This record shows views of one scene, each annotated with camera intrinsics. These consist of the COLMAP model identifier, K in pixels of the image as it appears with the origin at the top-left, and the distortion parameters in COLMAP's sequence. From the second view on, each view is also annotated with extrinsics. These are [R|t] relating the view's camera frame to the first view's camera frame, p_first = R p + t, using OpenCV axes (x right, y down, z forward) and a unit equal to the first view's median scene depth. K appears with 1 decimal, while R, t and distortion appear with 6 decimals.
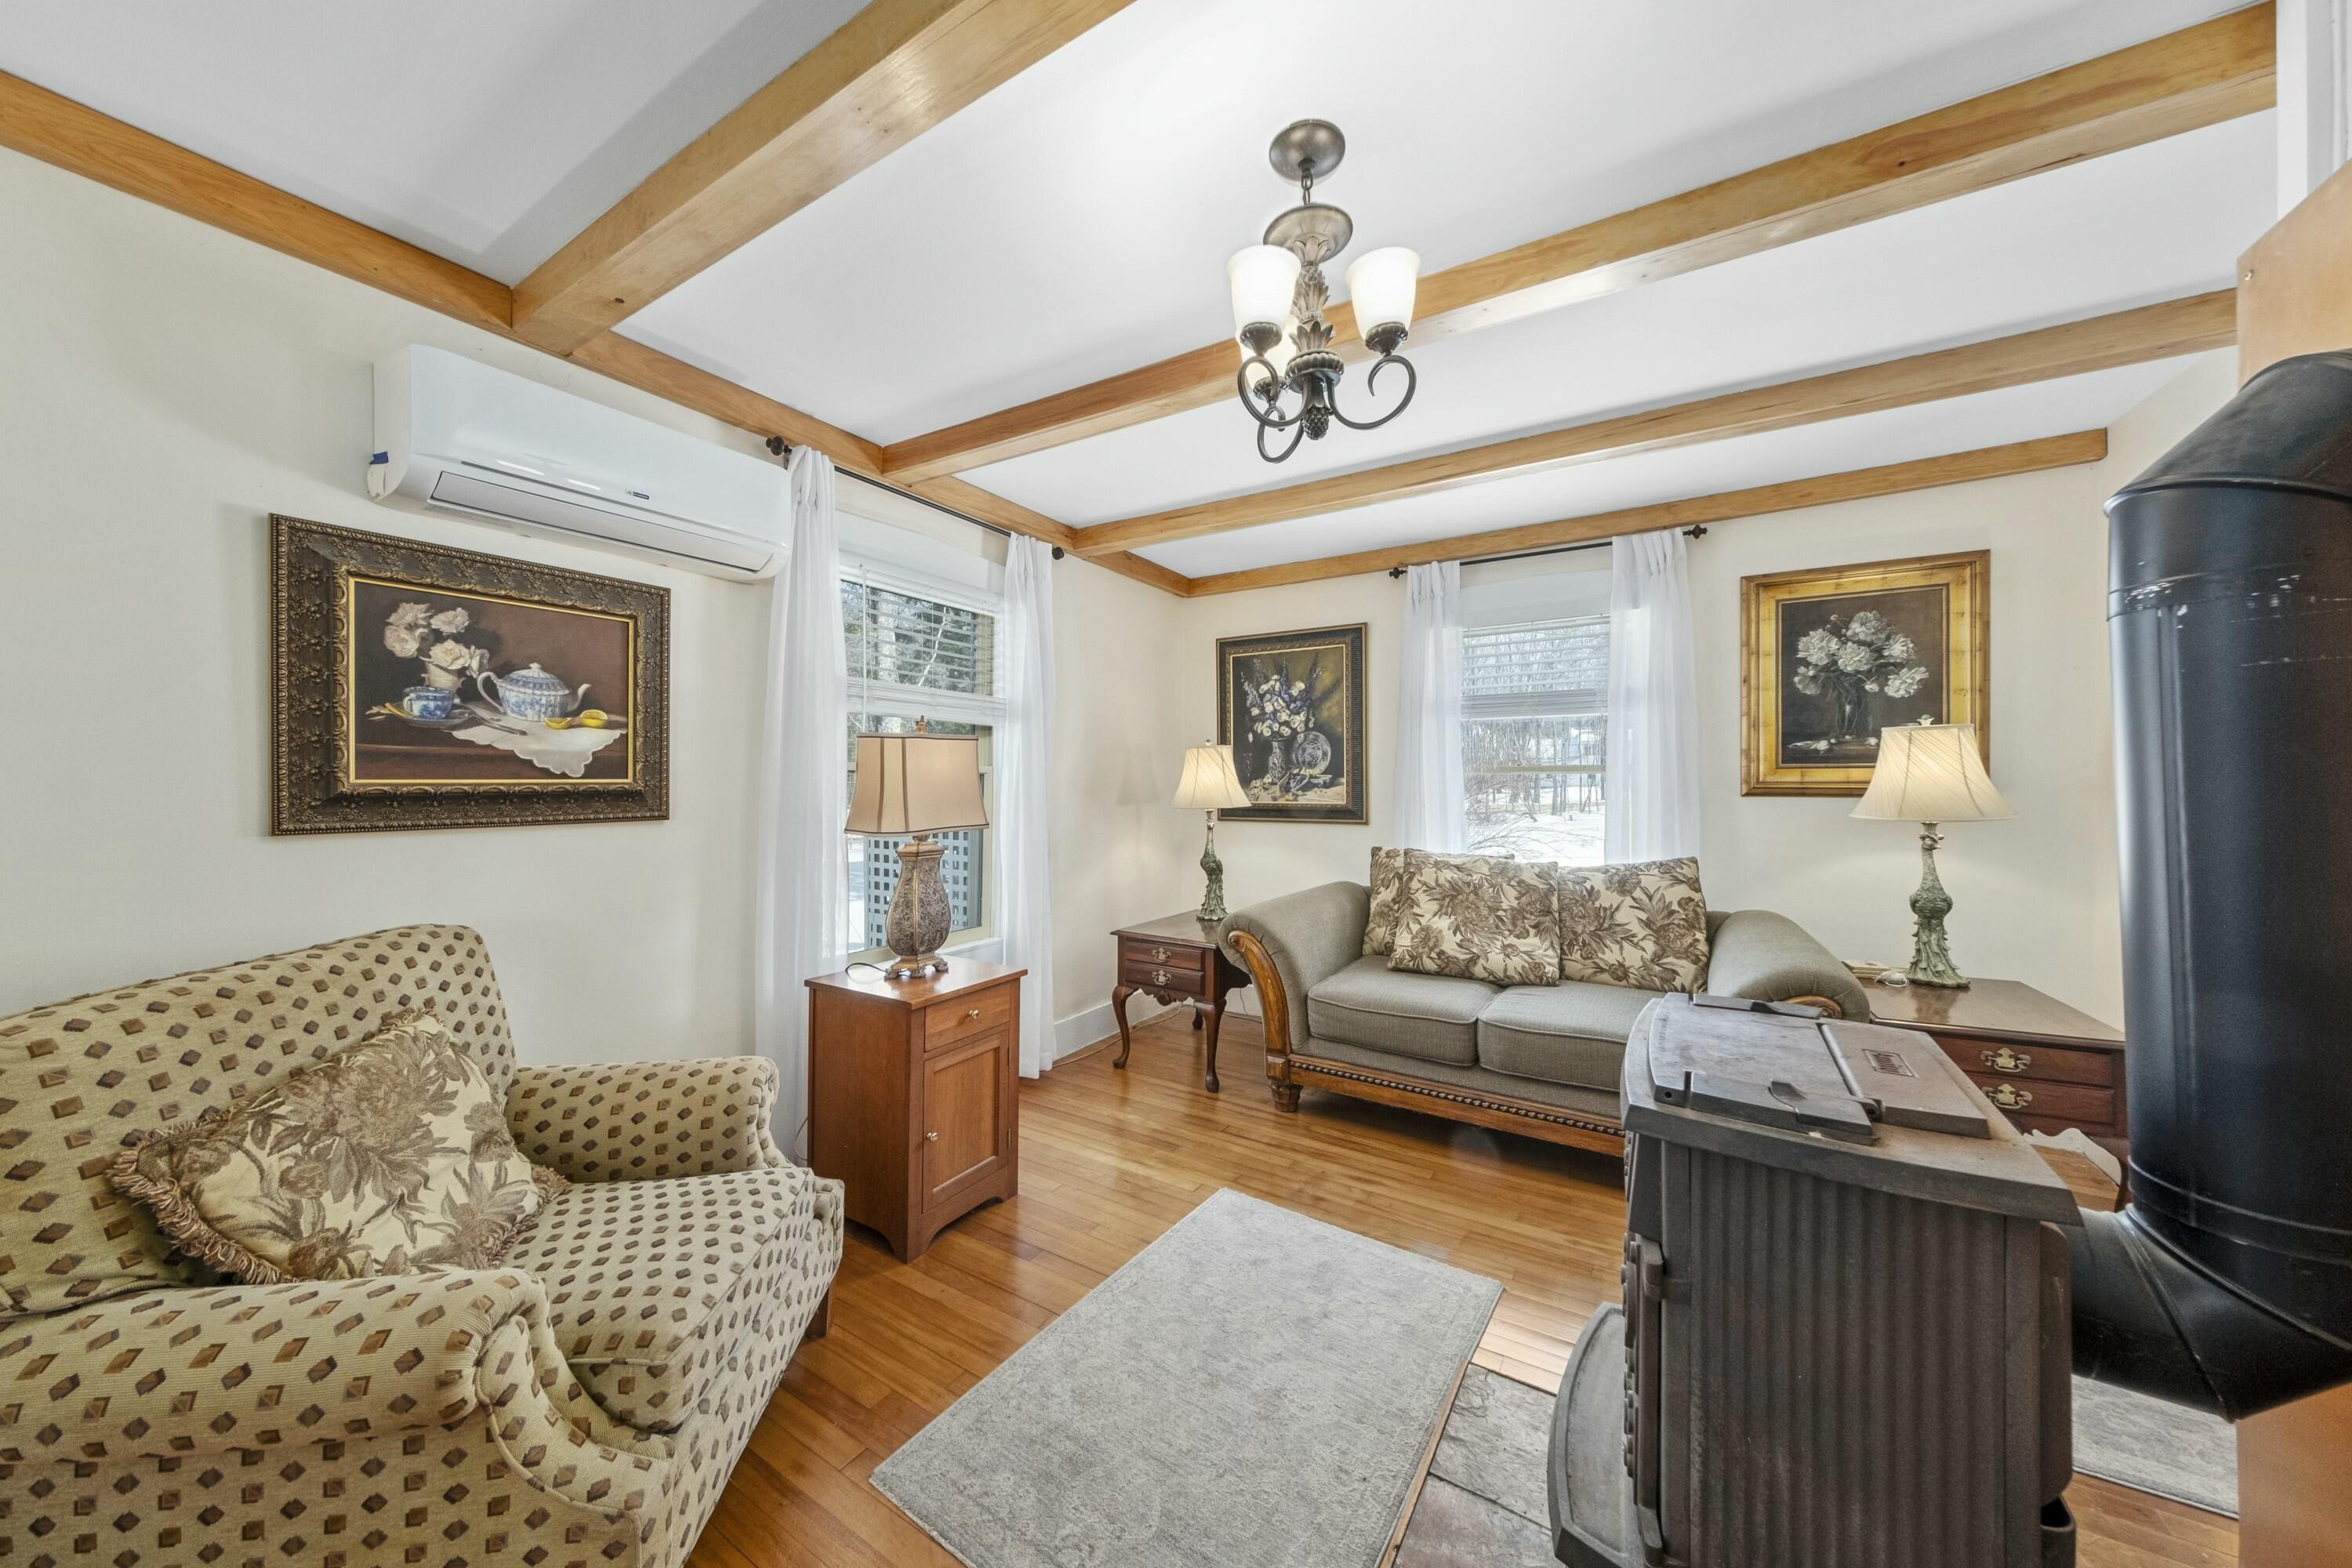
lens RADIAL K [[813.5, 0, 1167.4], [0, 813.5, 774.3], [0, 0, 1]] dist [-0.001715, -0.000249]
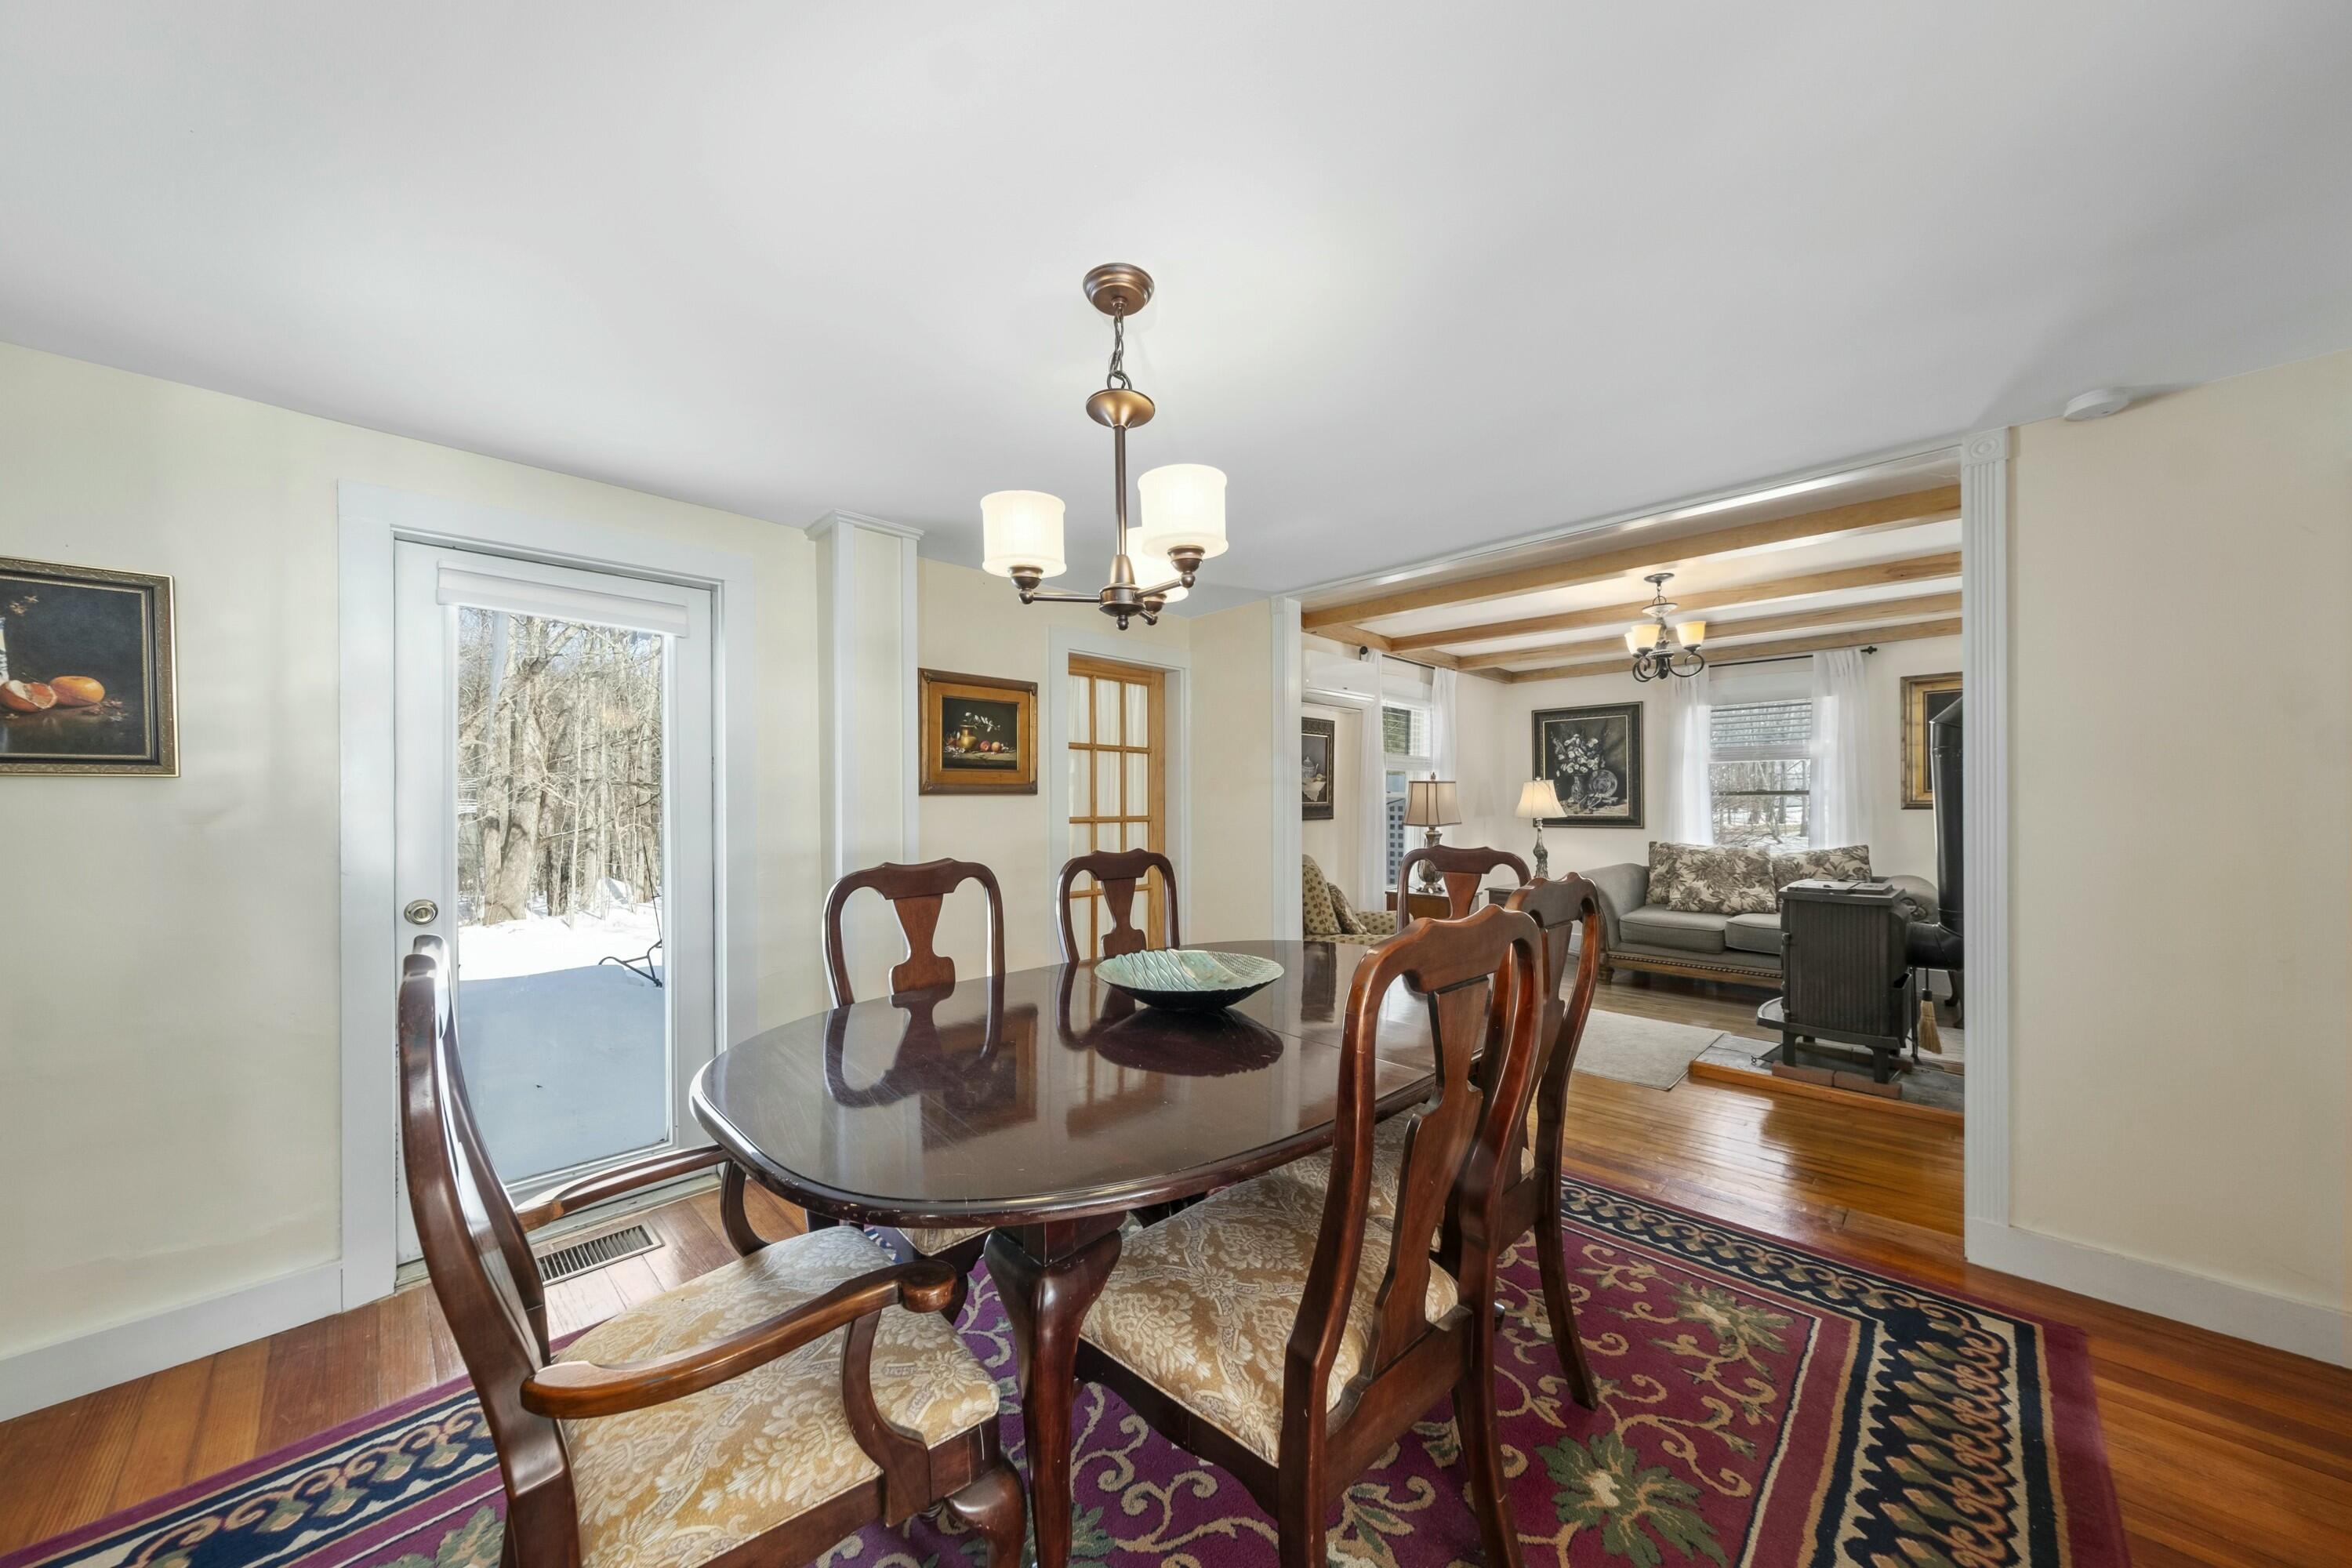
lens RADIAL K [[814.1, 0, 1173.8], [0, 814.1, 800.1], [0, 0, 1]] dist [-0.000003, -0.000034]
pose [[0.976614, -0.008404, -0.214838, -0.322614], [0.010494, 0.999908, 0.008588, -0.017925], [0.214746, -0.010641, 0.976612, -0.784951]]
